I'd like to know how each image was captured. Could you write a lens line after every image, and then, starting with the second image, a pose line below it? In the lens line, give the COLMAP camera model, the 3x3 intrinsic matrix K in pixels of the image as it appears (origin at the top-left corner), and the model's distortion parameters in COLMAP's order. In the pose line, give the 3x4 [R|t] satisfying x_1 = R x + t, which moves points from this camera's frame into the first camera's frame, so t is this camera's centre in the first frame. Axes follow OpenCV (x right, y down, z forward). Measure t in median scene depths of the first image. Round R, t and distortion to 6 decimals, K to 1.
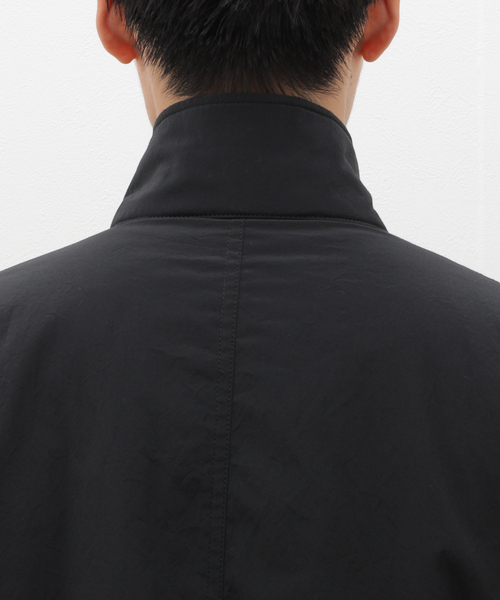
lens RADIAL K [[3360.0, 0, 252.1], [0, 3360.0, 300.6], [0, 0, 1]] dist [1.201144, 0.000000]
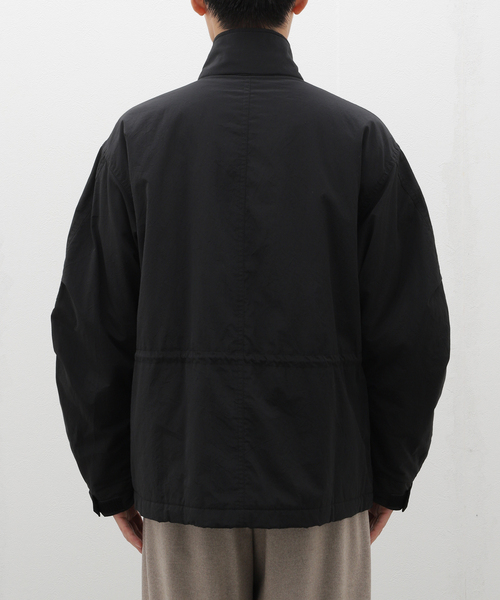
lens RADIAL K [[3360.0, 0, 247.0], [0, 3360.0, 297.5], [0, 0, 1]] dist [1.201144, 0.000000]
pose [[0.999602, -0.006076, 0.027565, -0.079824], [0.005219, 0.999505, 0.031039, 0.068032], [-0.027740, -0.030883, 0.999138, -1.677162]]
